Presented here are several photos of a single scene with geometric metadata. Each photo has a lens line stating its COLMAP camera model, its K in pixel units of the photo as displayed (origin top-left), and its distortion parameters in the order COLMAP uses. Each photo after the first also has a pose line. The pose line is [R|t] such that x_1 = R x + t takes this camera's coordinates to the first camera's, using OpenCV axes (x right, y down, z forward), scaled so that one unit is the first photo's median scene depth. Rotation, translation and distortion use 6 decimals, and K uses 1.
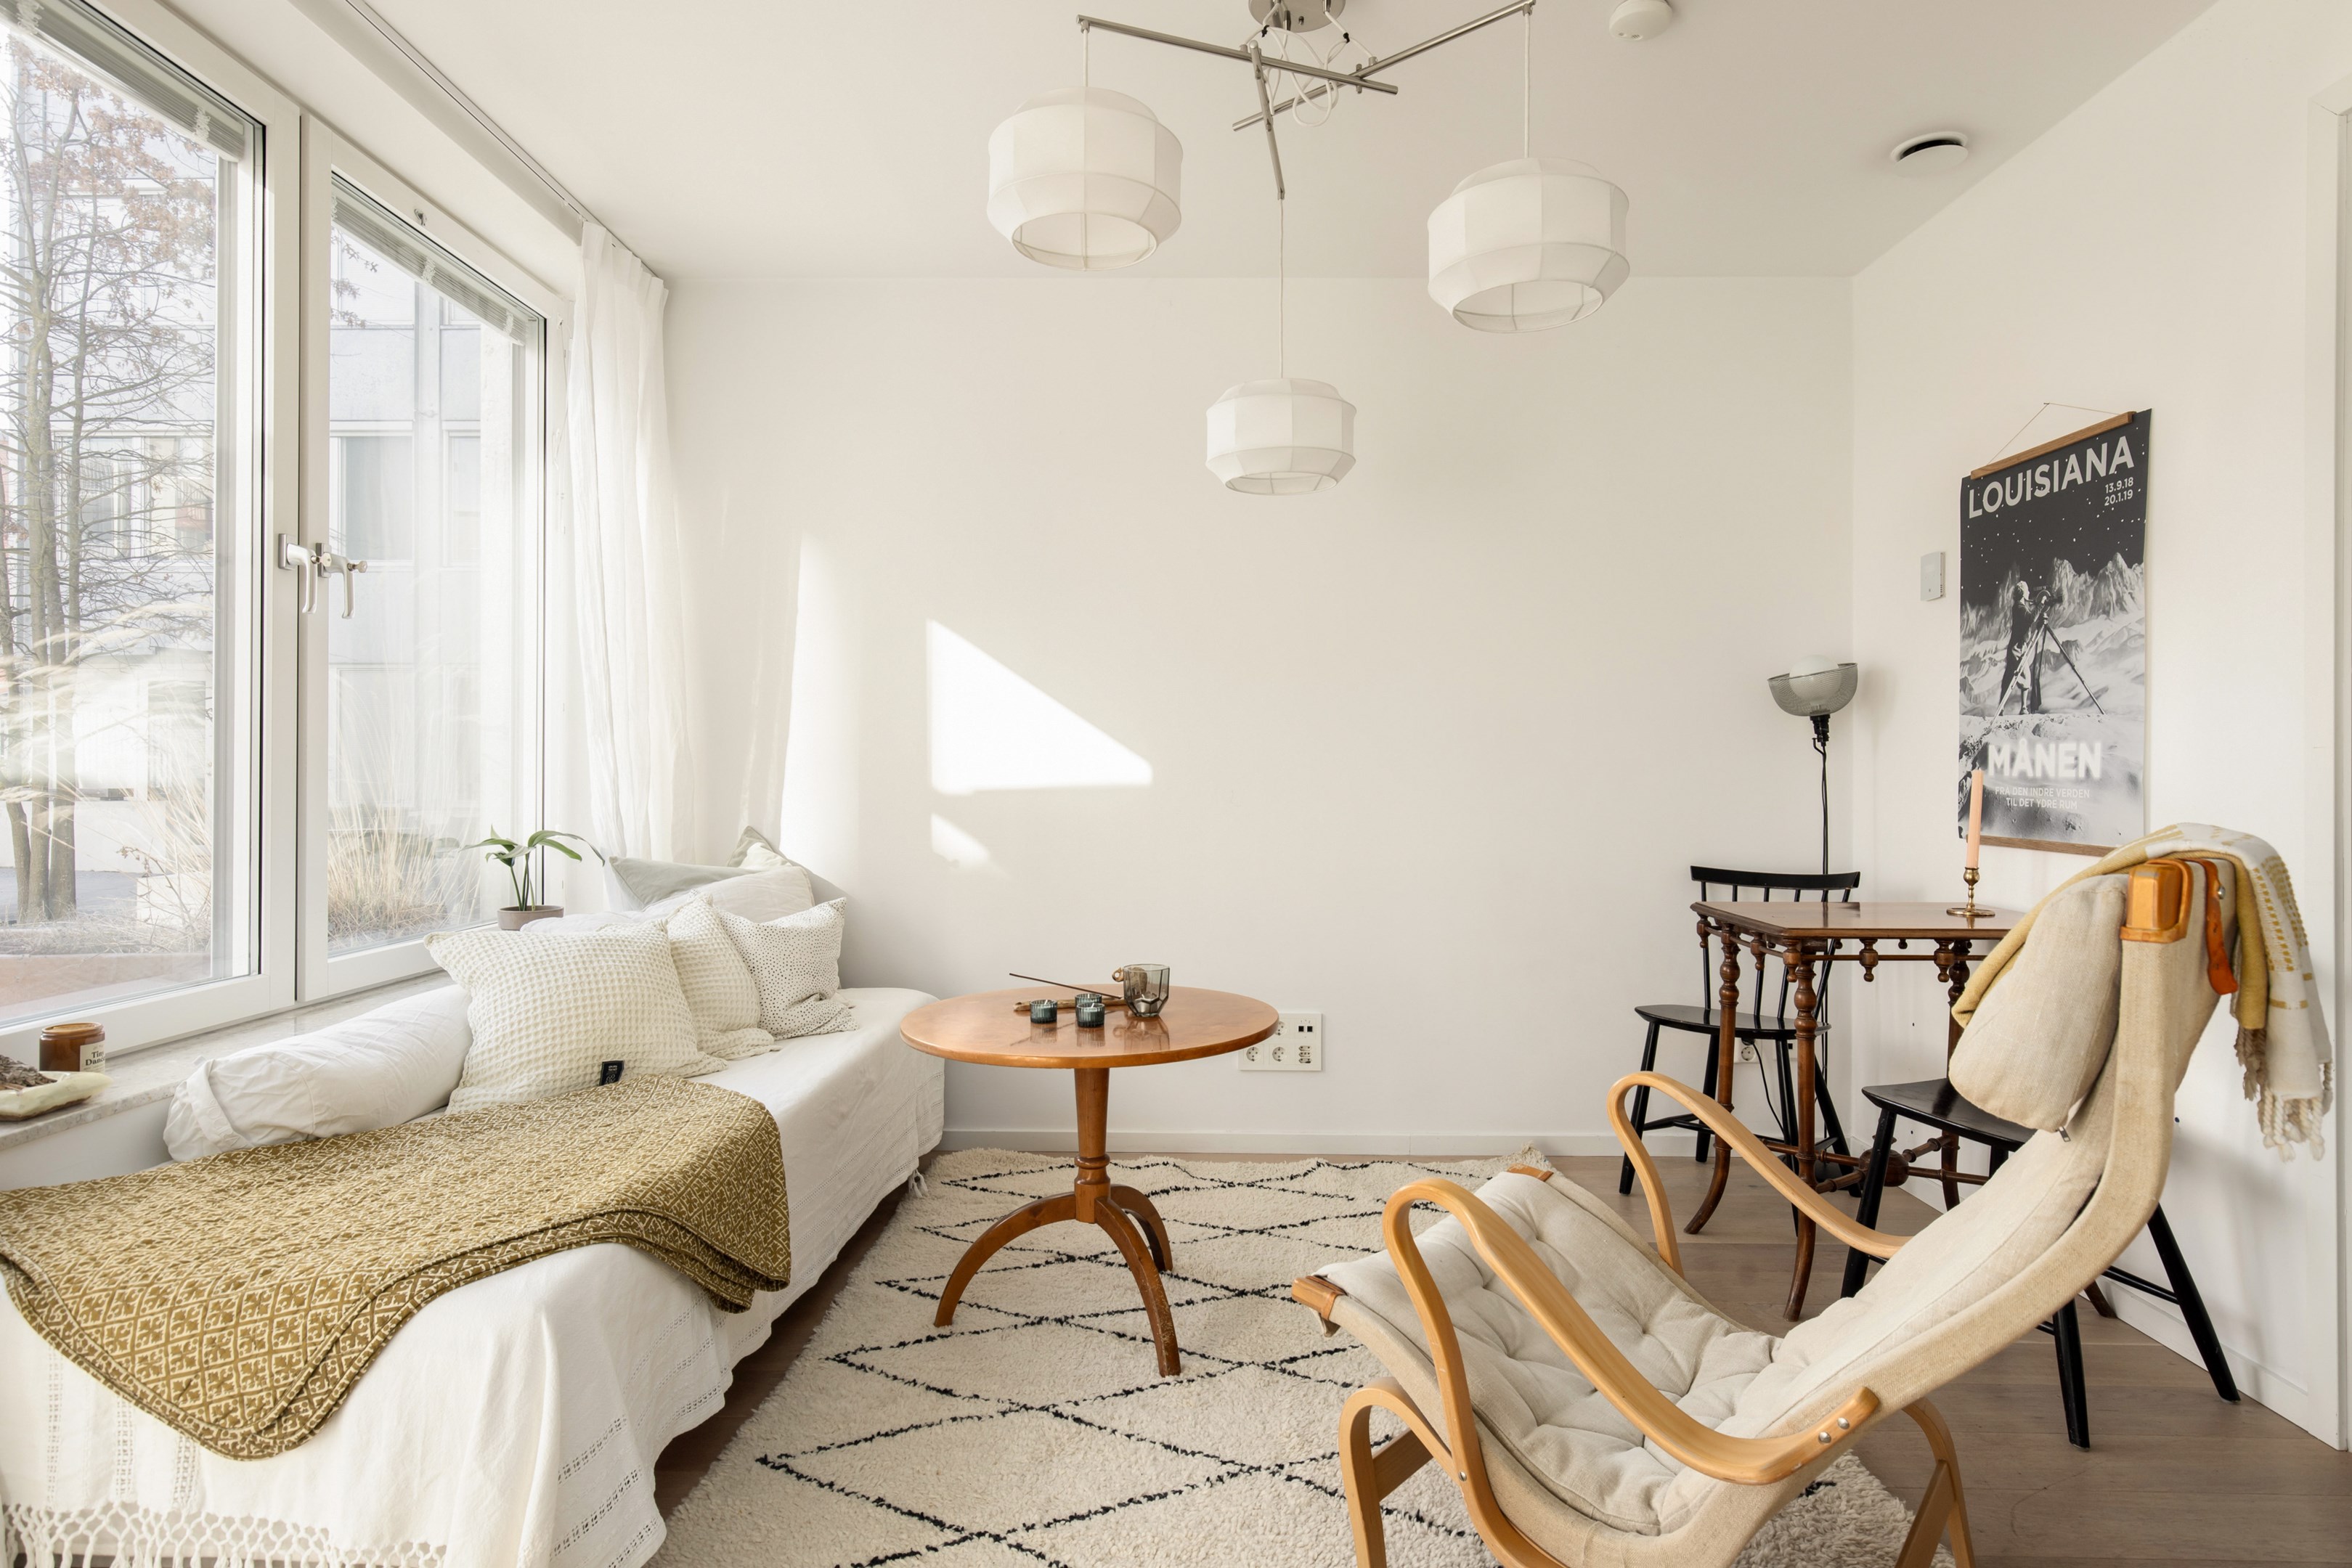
lens RADIAL K [[1280.0, 0, 1176.0], [0, 1280.0, 770.1], [0, 0, 1]] dist [0.003785, 0.000670]
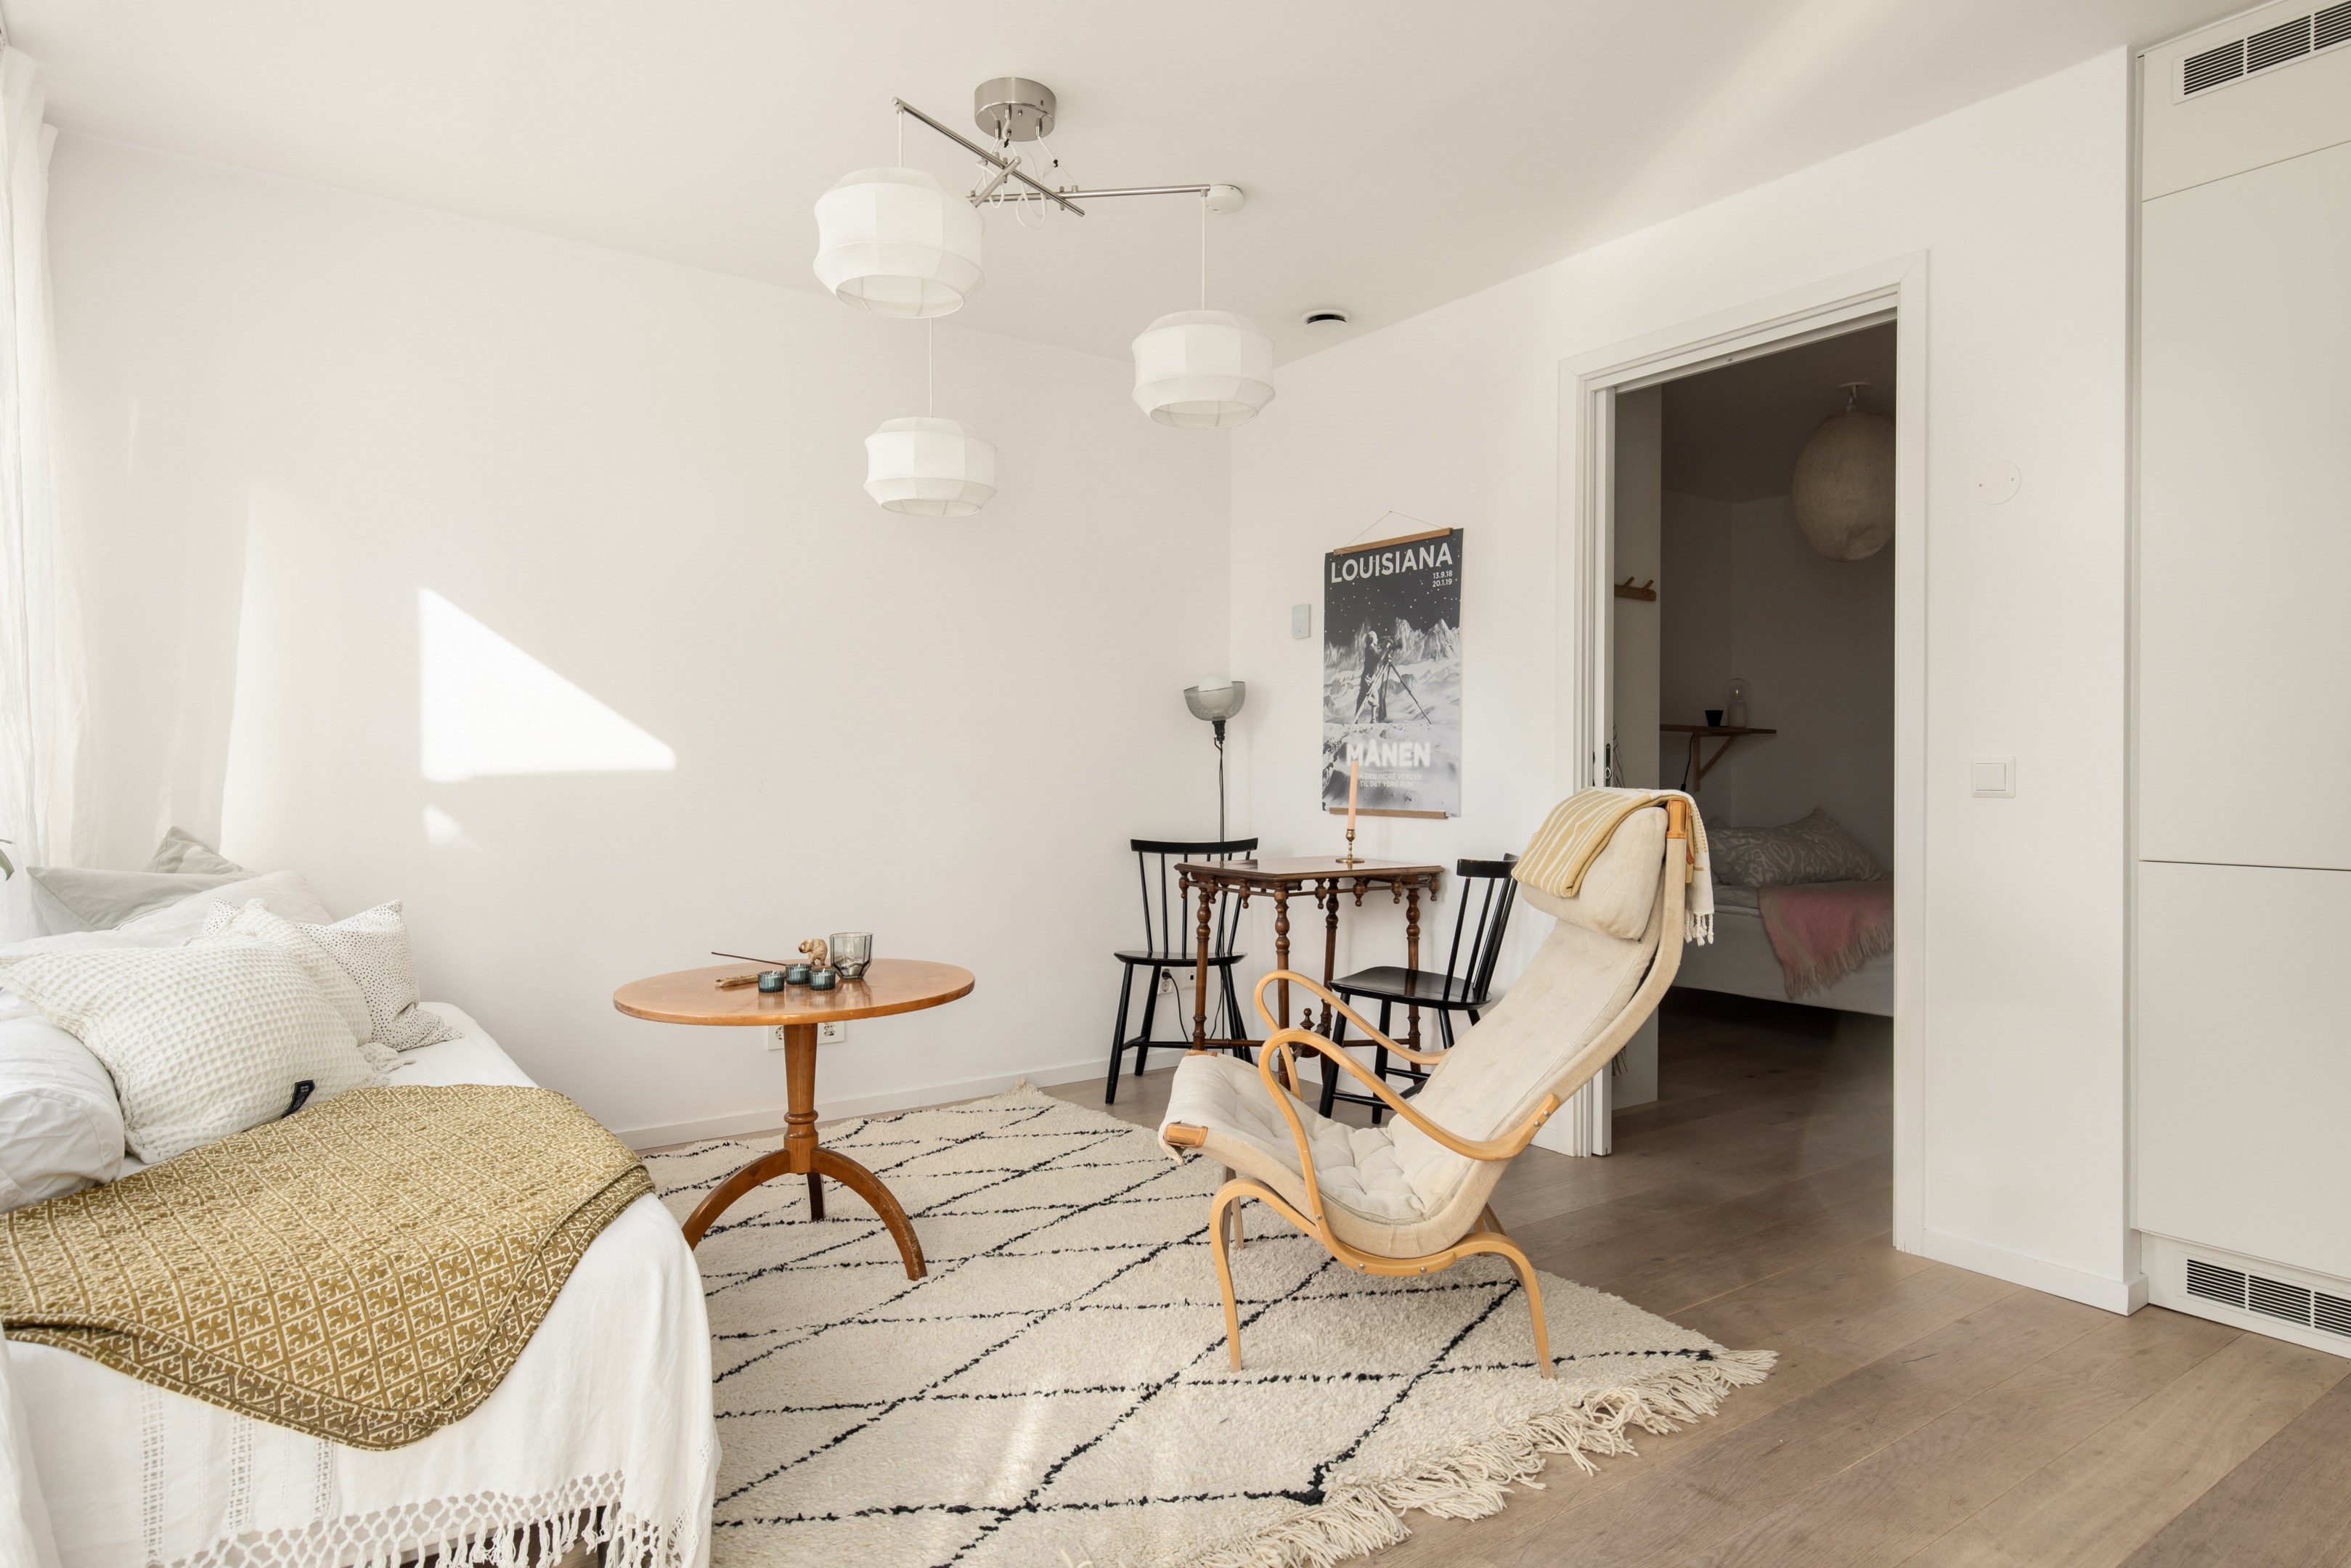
lens RADIAL K [[1335.7, 0, 1175.5], [0, 1335.7, 784.0], [0, 0, 1]] dist [0.009910, -0.001214]
pose [[0.804339, -0.005722, 0.594143, -0.447708], [-0.000190, 0.999951, 0.009887, 0.011305], [-0.594171, -0.008065, 0.804299, -0.089791]]
